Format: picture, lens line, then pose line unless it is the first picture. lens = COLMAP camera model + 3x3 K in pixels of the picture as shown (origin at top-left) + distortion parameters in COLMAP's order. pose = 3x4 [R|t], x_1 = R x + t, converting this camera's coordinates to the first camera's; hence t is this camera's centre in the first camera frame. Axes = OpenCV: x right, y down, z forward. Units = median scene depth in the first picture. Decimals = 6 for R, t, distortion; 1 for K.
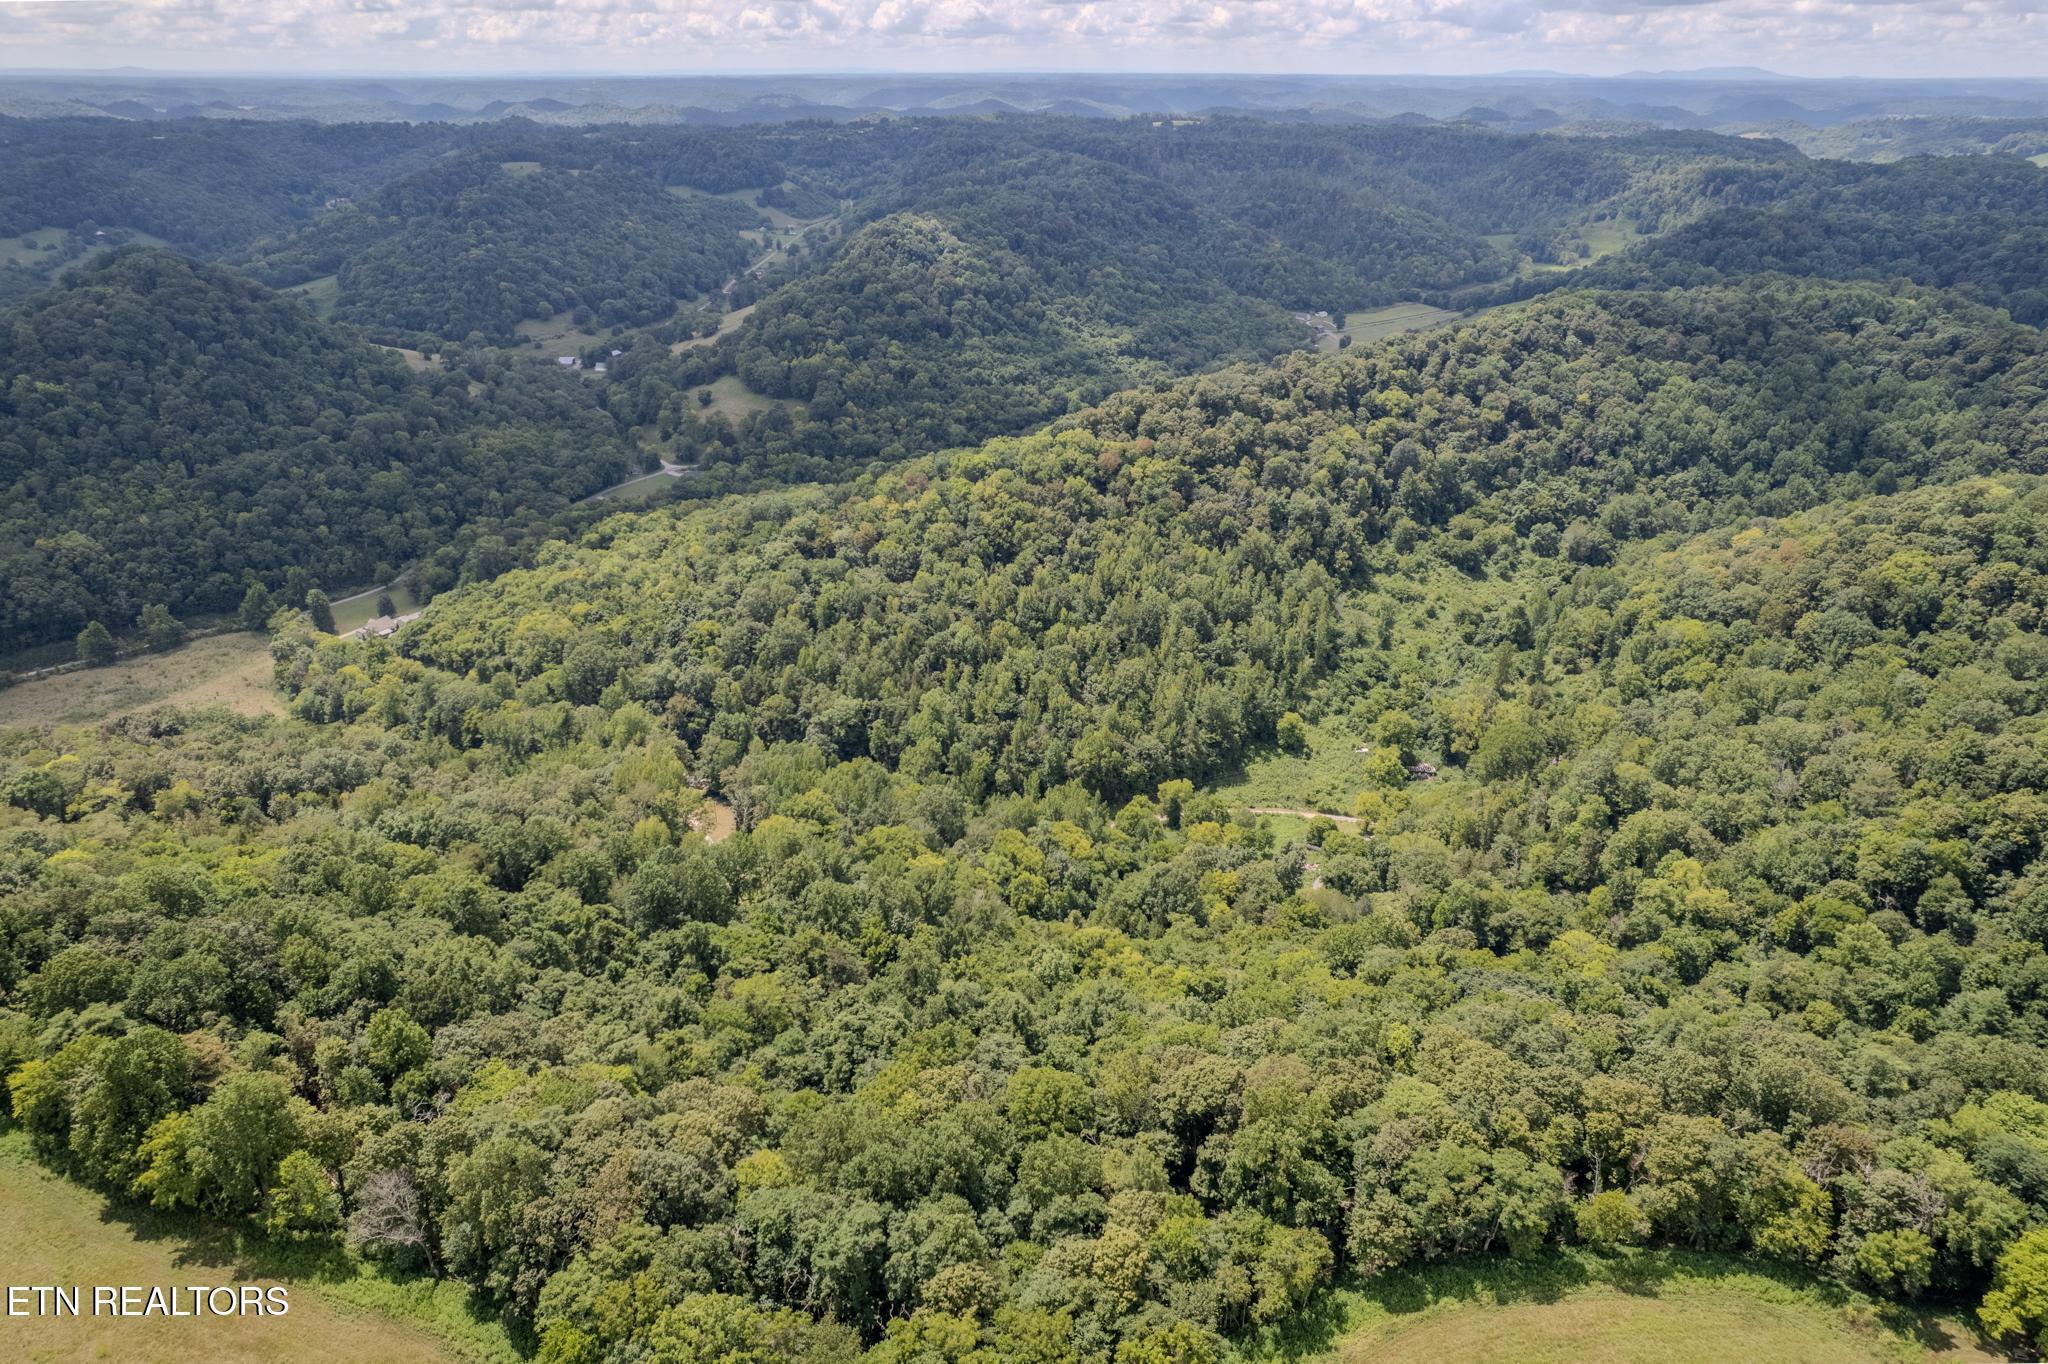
lens RADIAL K [[1307.5, 0, 1023.6], [0, 1307.5, 682.0], [0, 0, 1]] dist [-0.000900, -0.000014]
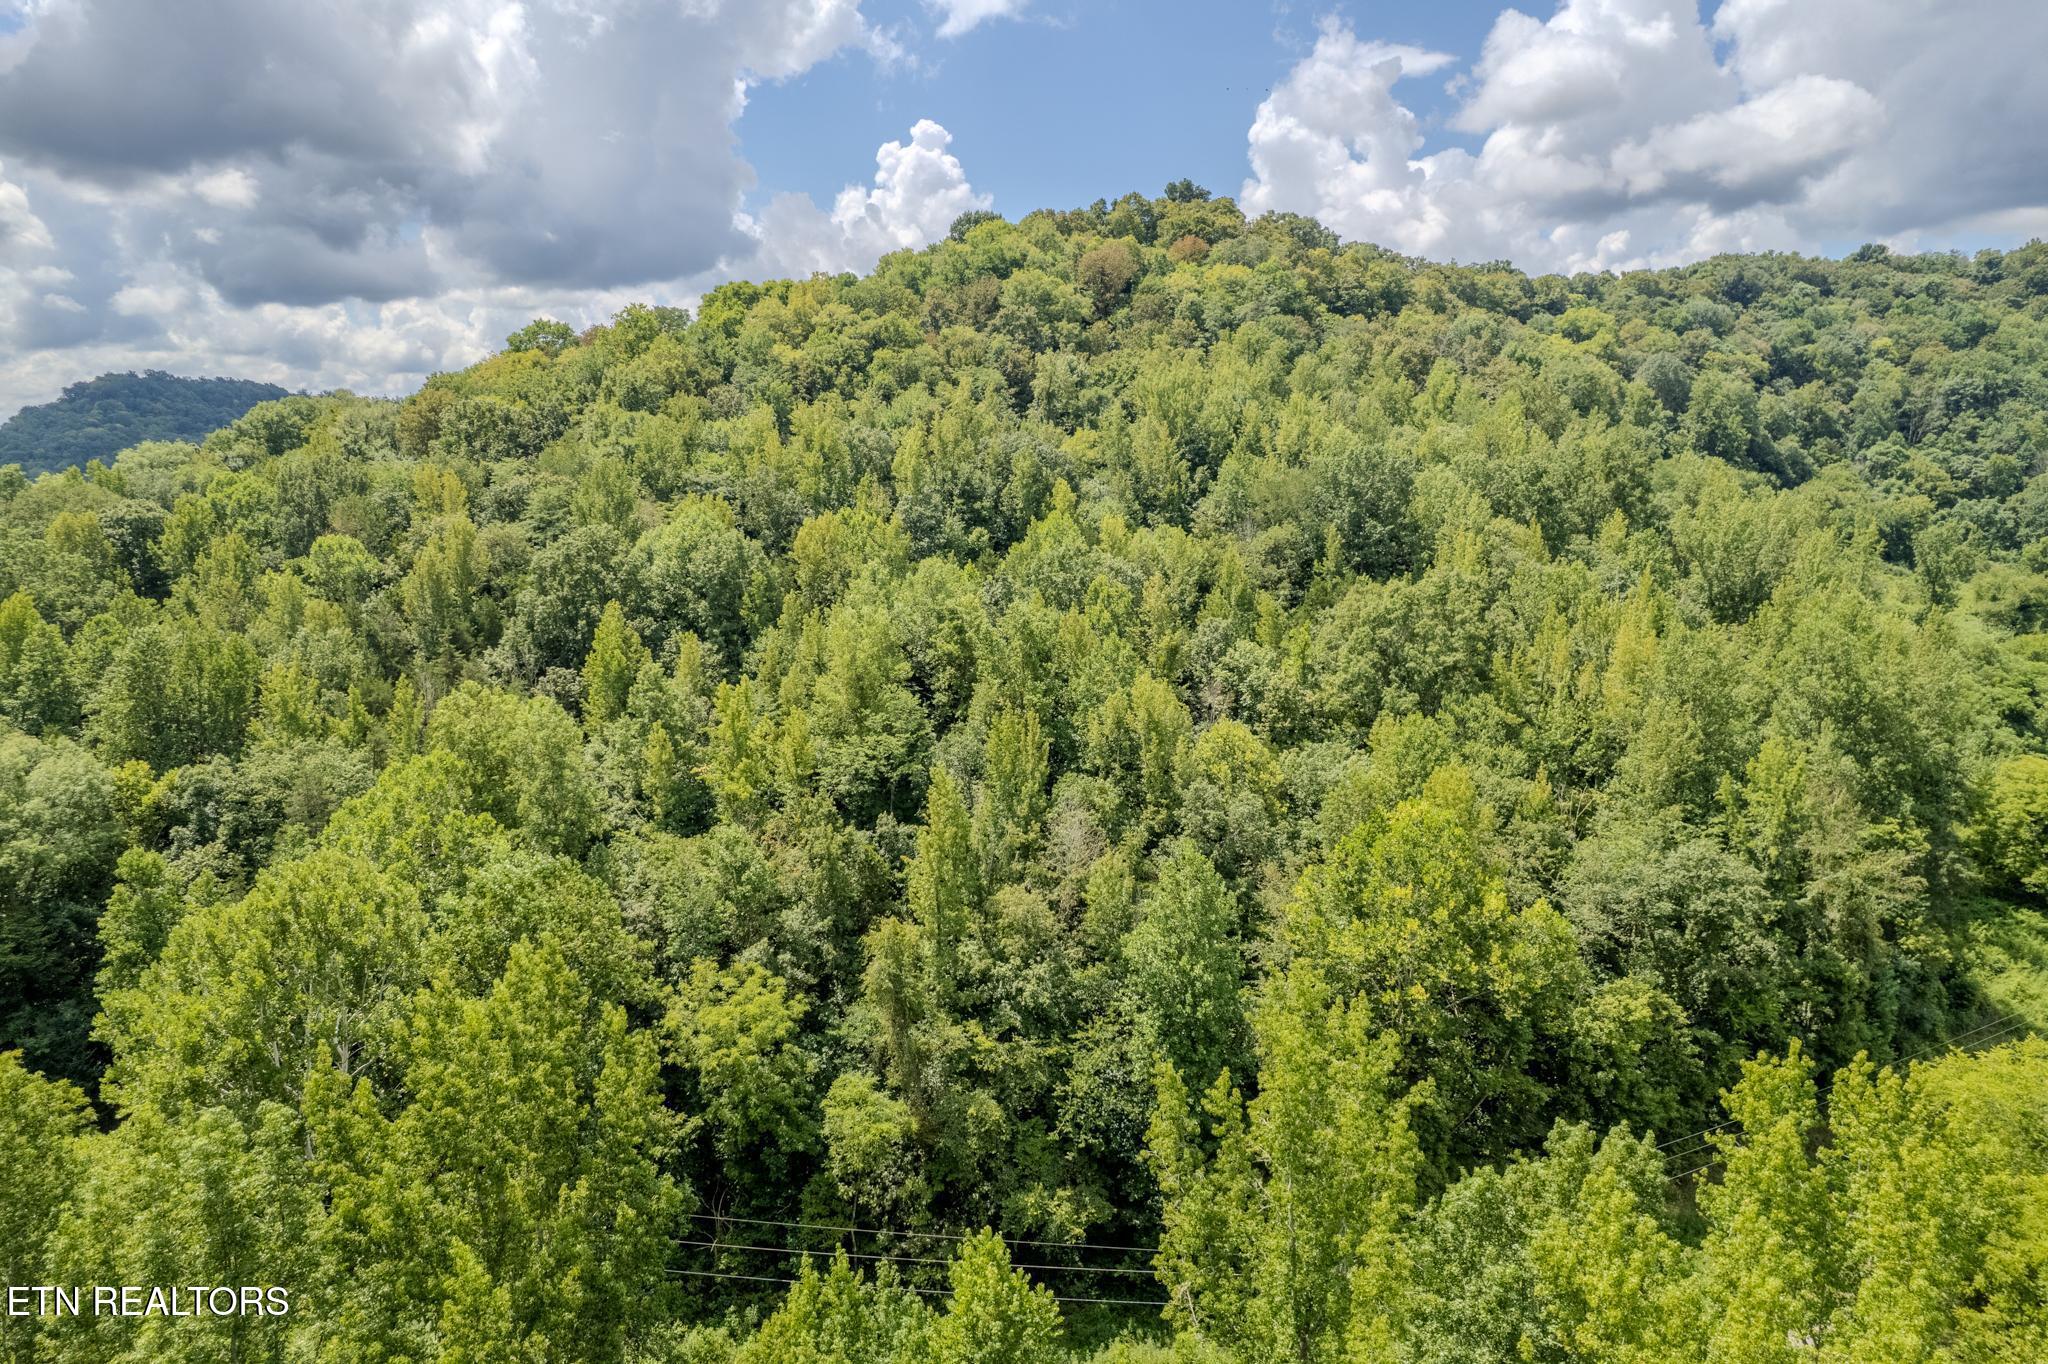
lens RADIAL K [[1307.5, 0, 1020.9], [0, 1307.5, 682.4], [0, 0, 1]] dist [-0.000900, -0.000014]
pose [[0.991533, -0.029306, 0.126504, -0.015964], [0.061888, 0.963092, -0.261962, 0.063233], [-0.114158, 0.267573, 0.956751, 0.815634]]
